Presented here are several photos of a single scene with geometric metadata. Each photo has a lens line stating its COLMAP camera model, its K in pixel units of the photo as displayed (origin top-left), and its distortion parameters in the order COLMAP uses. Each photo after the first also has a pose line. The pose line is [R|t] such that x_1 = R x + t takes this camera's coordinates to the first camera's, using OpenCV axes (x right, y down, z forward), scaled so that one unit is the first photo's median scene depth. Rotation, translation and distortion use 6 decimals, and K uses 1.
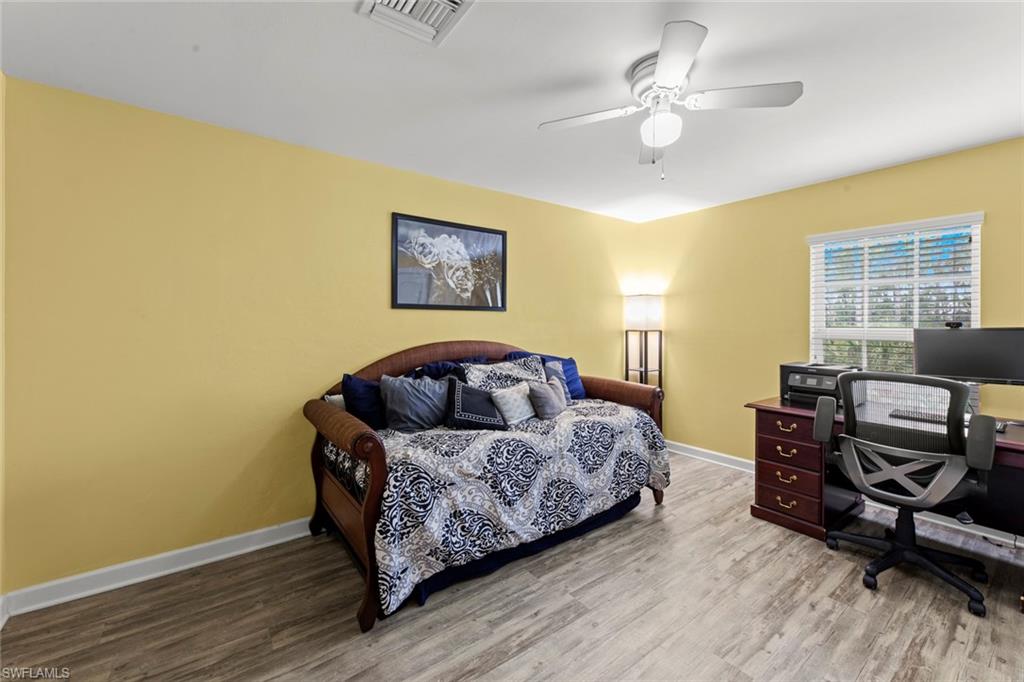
lens RADIAL K [[415.5, 0, 514.0], [0, 415.5, 325.3], [0, 0, 1]] dist [-0.000365, -0.000462]
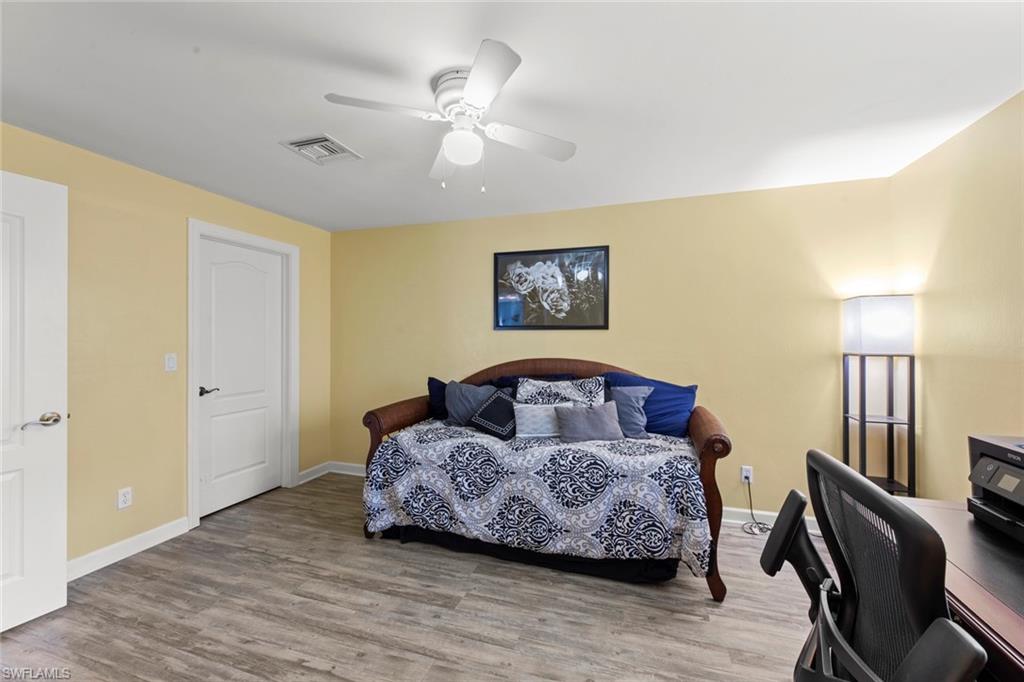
lens RADIAL K [[415.5, 0, 514.6], [0, 415.5, 337.8], [0, 0, 1]] dist [-0.000365, -0.000462]
pose [[0.576129, -0.001834, -0.817357, 0.864420], [-0.002772, 0.999987, -0.004197, -0.013271], [0.817354, 0.004684, 0.576117, 0.373244]]
